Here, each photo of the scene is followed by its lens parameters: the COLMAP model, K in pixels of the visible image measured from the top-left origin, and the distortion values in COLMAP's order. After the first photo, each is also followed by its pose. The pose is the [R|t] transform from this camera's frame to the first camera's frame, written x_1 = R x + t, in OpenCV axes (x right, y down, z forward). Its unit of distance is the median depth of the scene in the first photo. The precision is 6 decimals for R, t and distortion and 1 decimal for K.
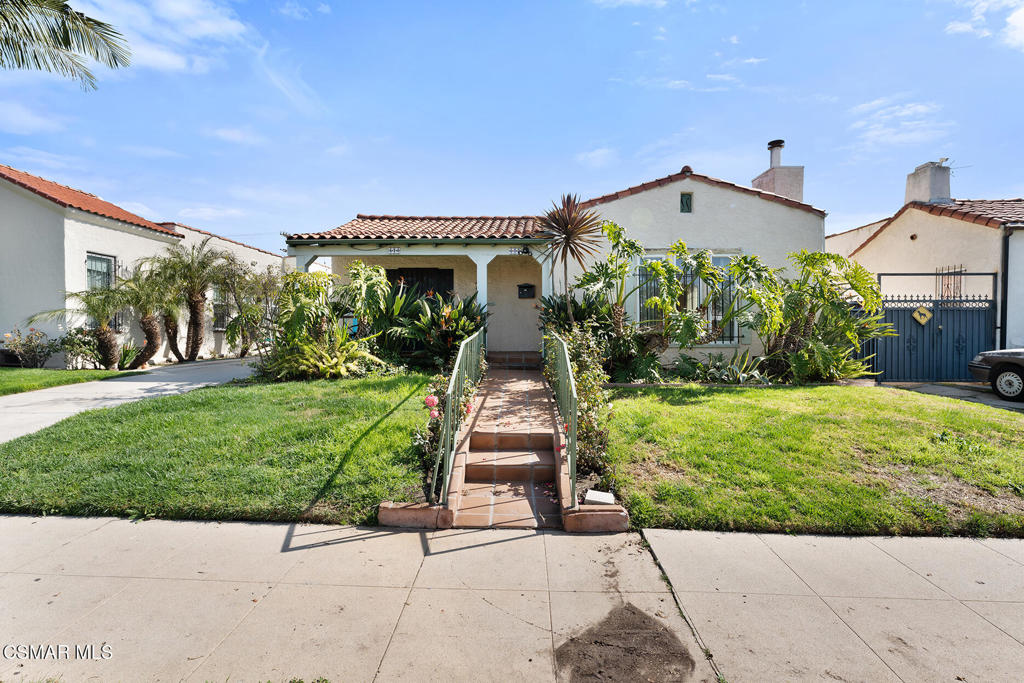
lens RADIAL K [[472.3, 0, 509.5], [0, 472.3, 339.8], [0, 0, 1]] dist [-0.001552, -0.000135]
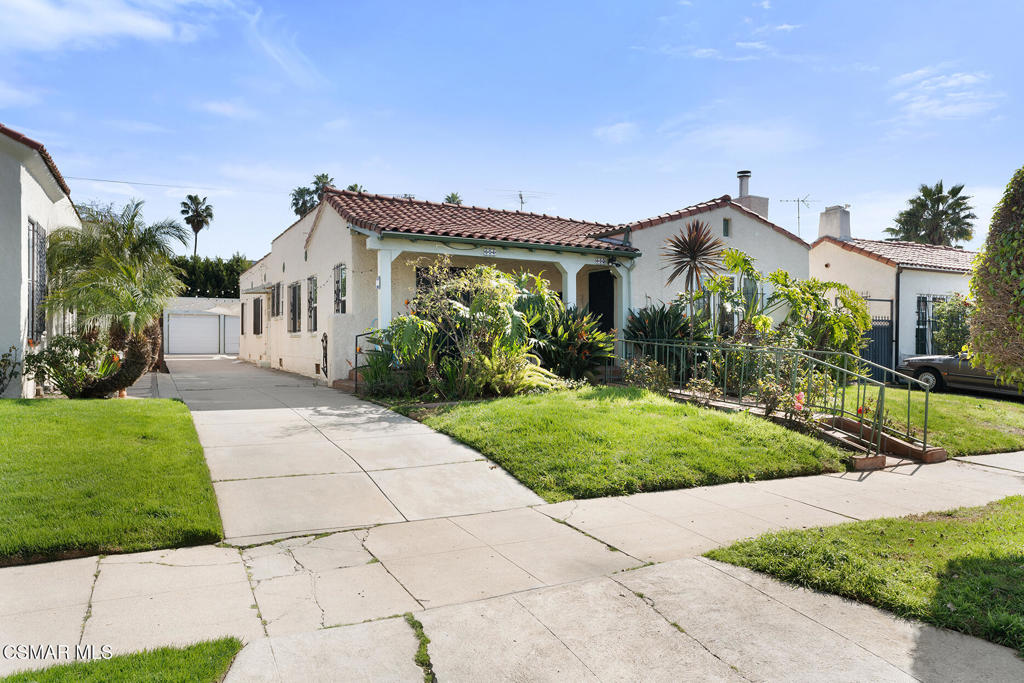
lens RADIAL K [[698.9, 0, 514.5], [0, 698.9, 340.9], [0, 0, 1]] dist [0.001234, -0.000207]
pose [[0.872365, 0.006226, 0.488815, -0.843409], [0.007040, 0.999655, -0.025295, 0.014465], [-0.488804, 0.025508, 0.872021, -0.183431]]
